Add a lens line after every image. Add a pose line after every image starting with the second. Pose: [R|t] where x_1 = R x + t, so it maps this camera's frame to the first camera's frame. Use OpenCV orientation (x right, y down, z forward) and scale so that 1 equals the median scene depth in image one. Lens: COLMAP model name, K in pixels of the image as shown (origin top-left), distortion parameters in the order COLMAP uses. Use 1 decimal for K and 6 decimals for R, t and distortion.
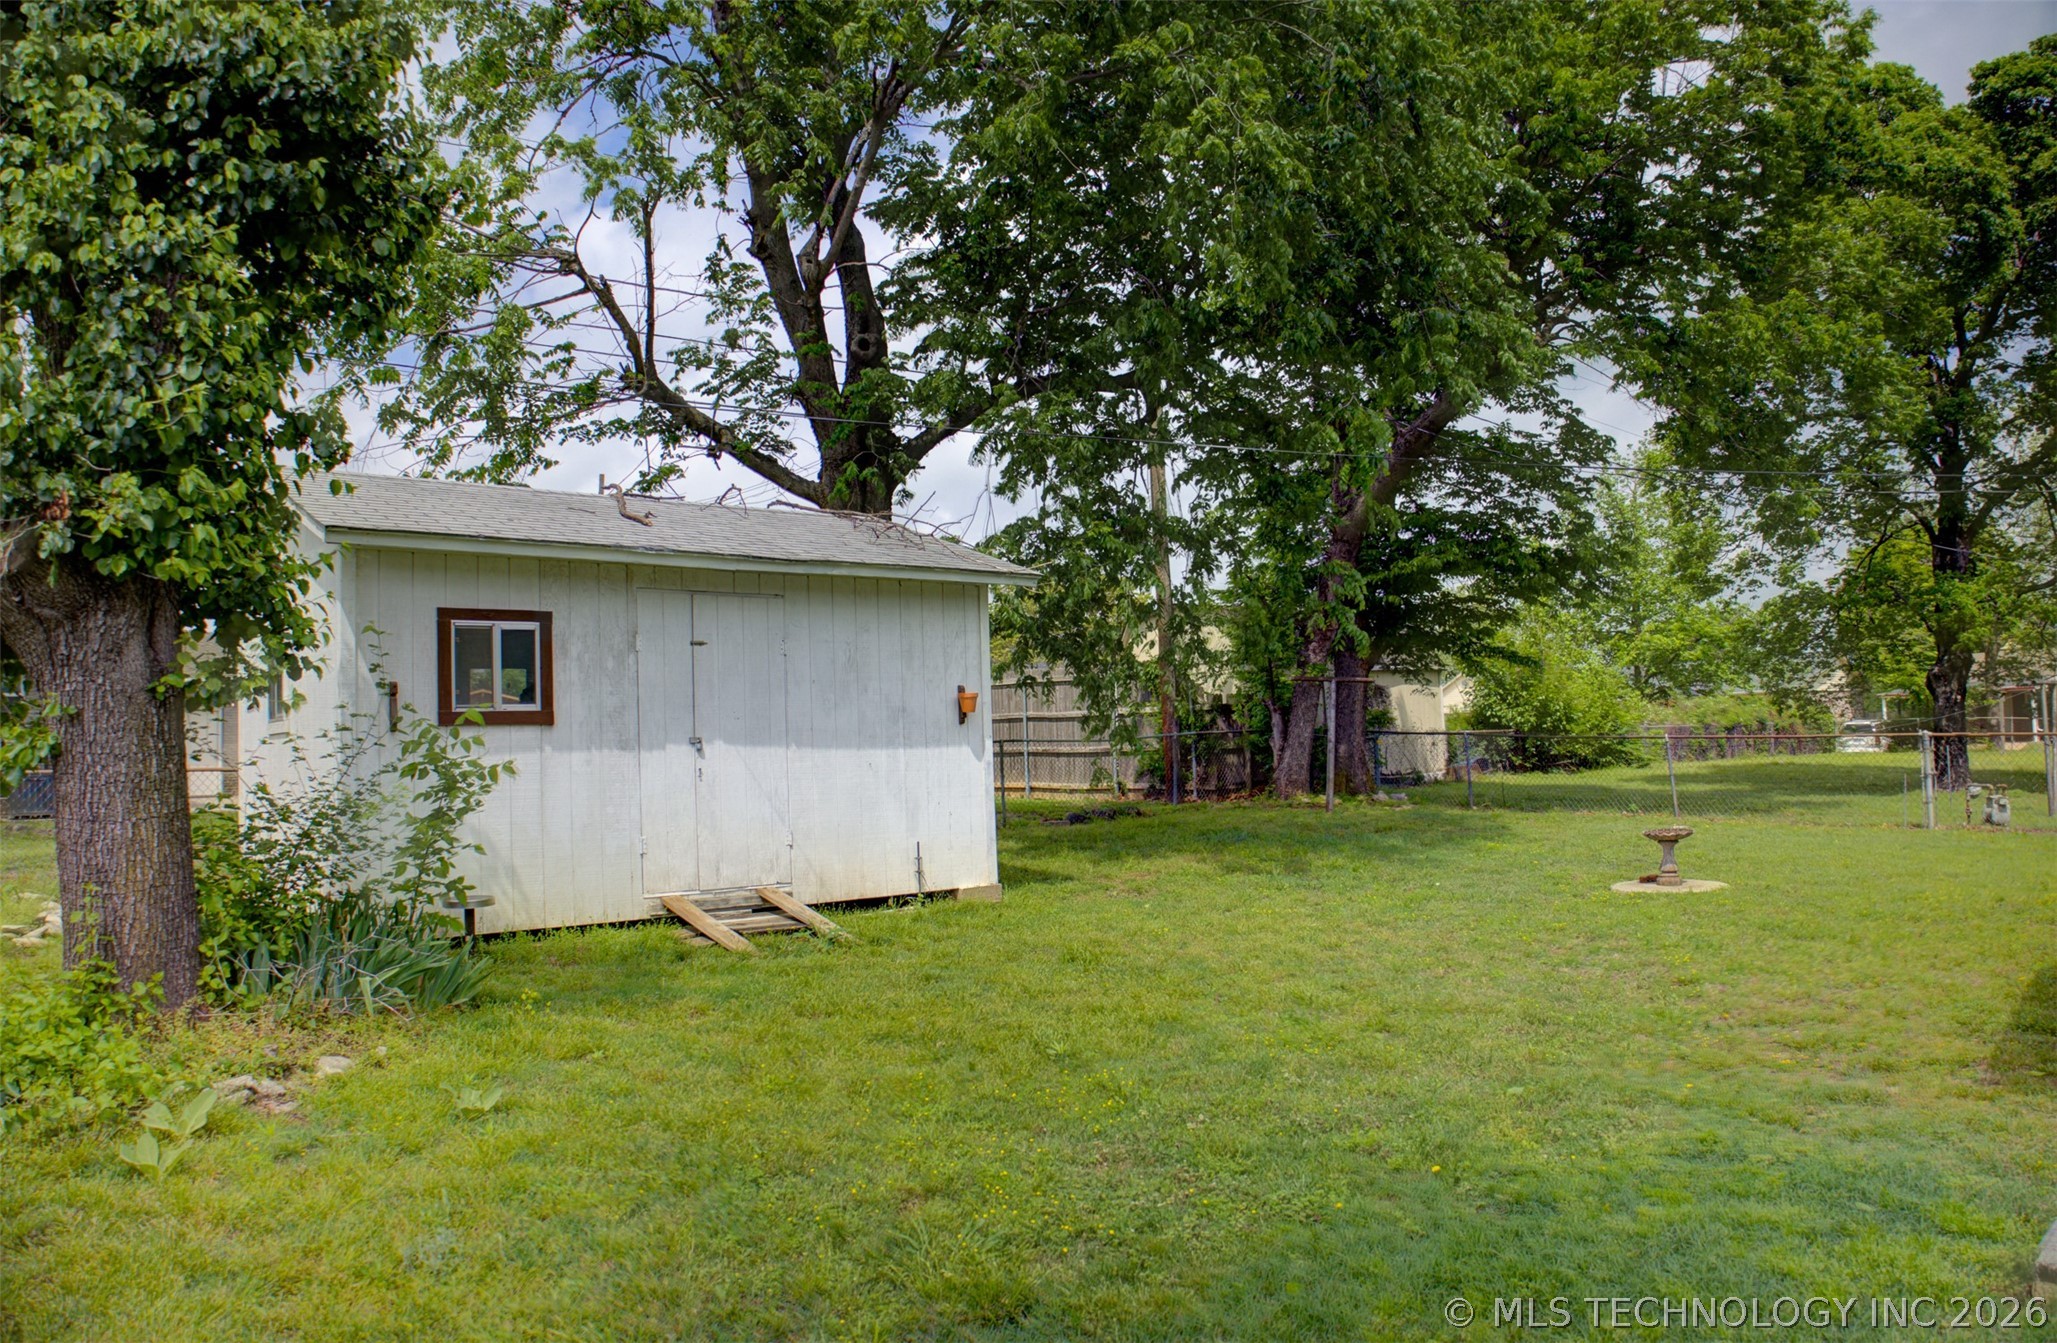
lens RADIAL K [[1431.9, 0, 1028.5], [0, 1431.9, 671.5], [0, 0, 1]] dist [-0.135026, 0.042919]
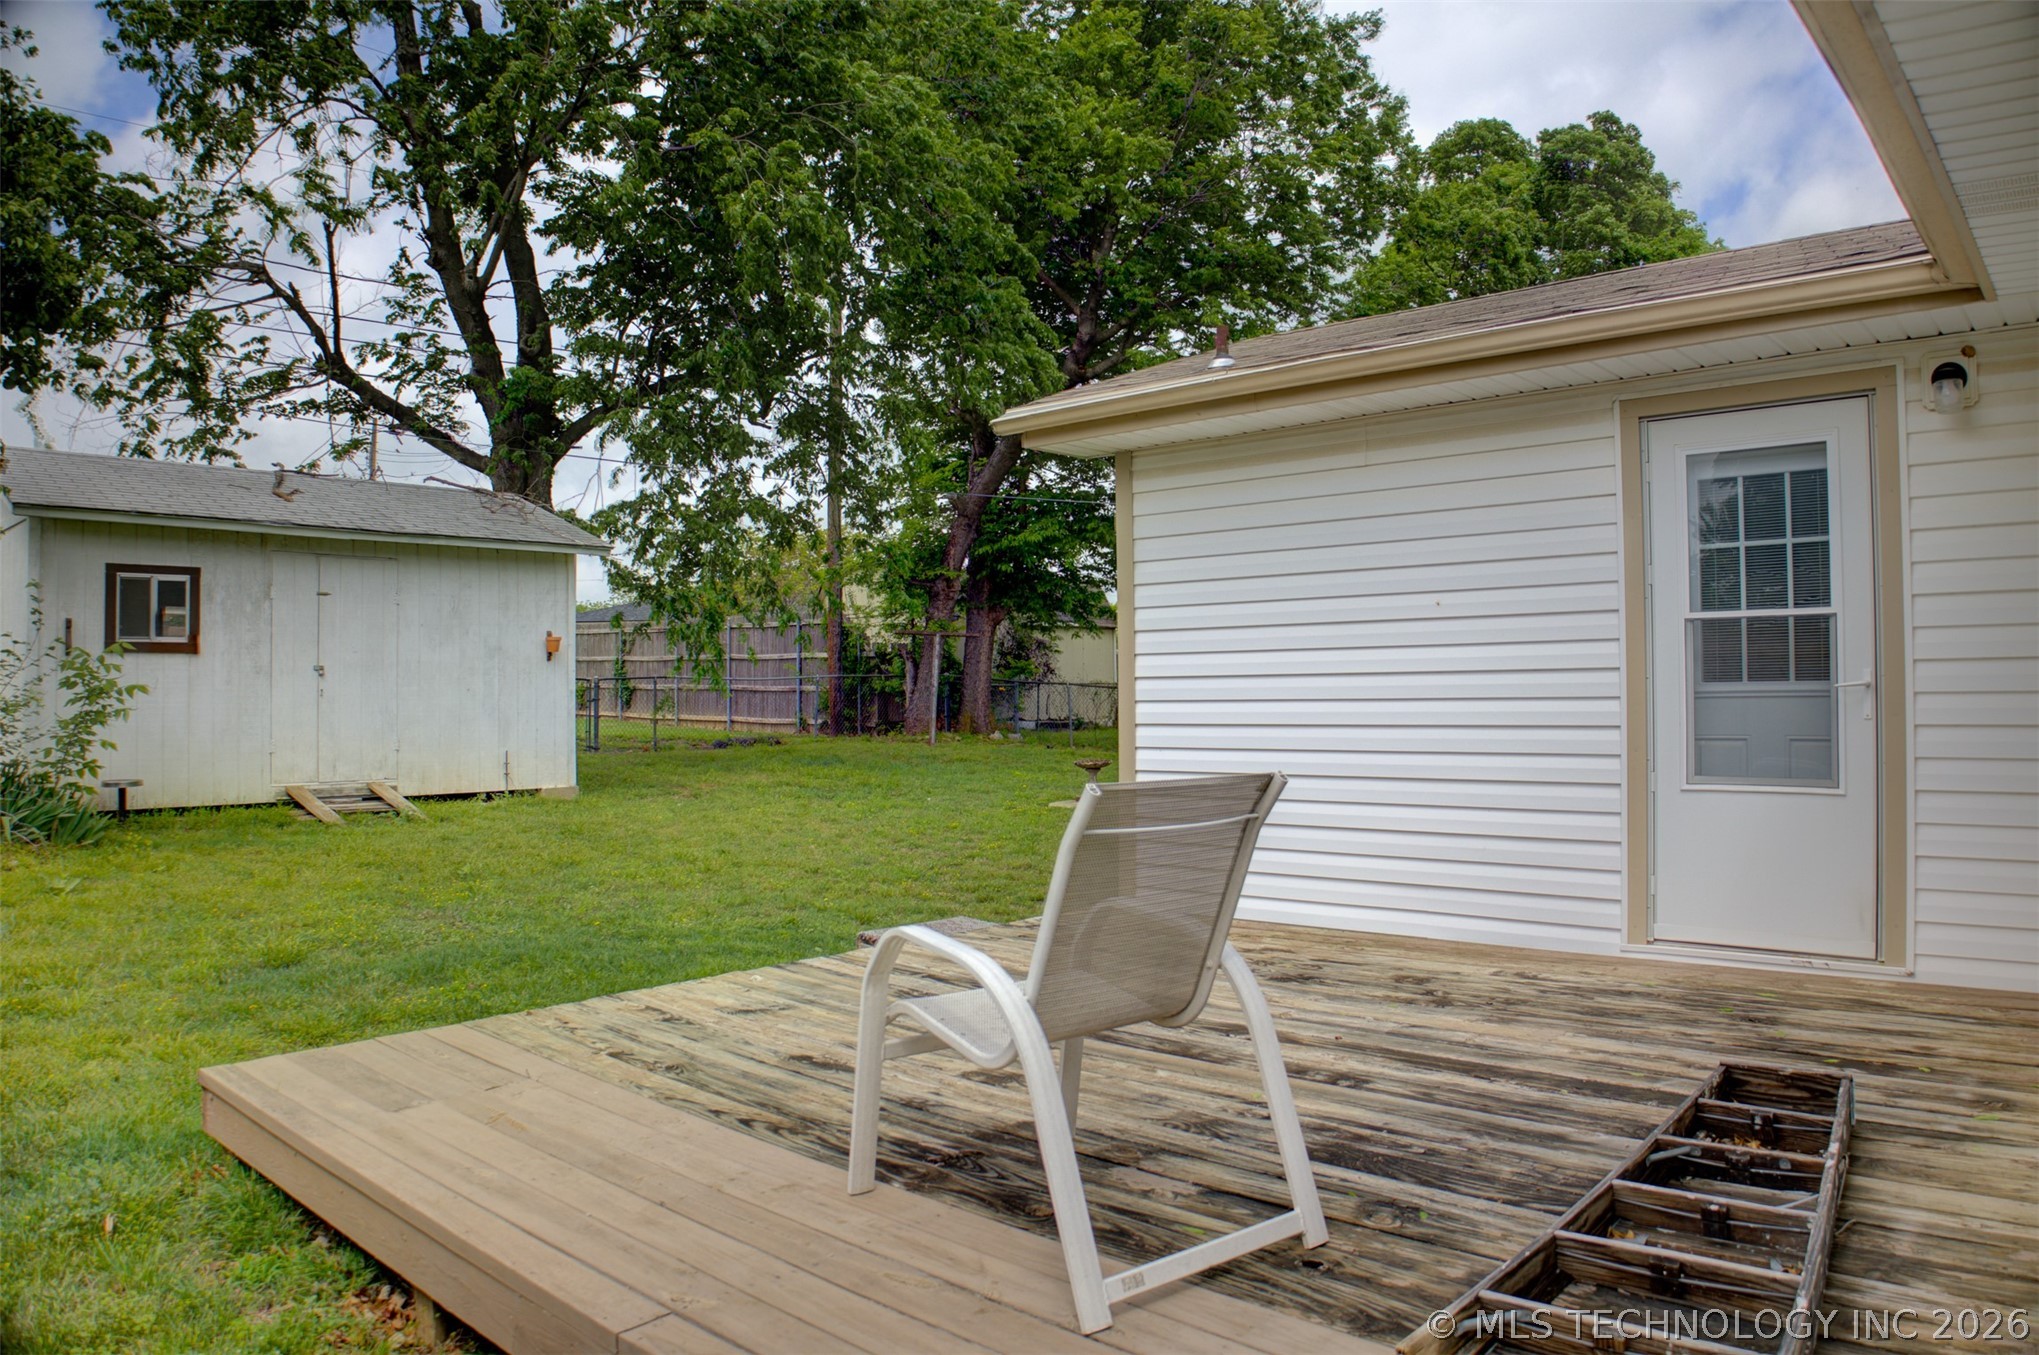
lens RADIAL K [[1379.9, 0, 1020.2], [0, 1379.9, 670.3], [0, 0, 1]] dist [-0.096680, -0.006897]
pose [[0.991410, 0.027759, 0.127808, 0.175272], [-0.032468, 0.998863, 0.034910, -0.009764], [-0.126694, -0.038760, 0.991184, -0.216341]]
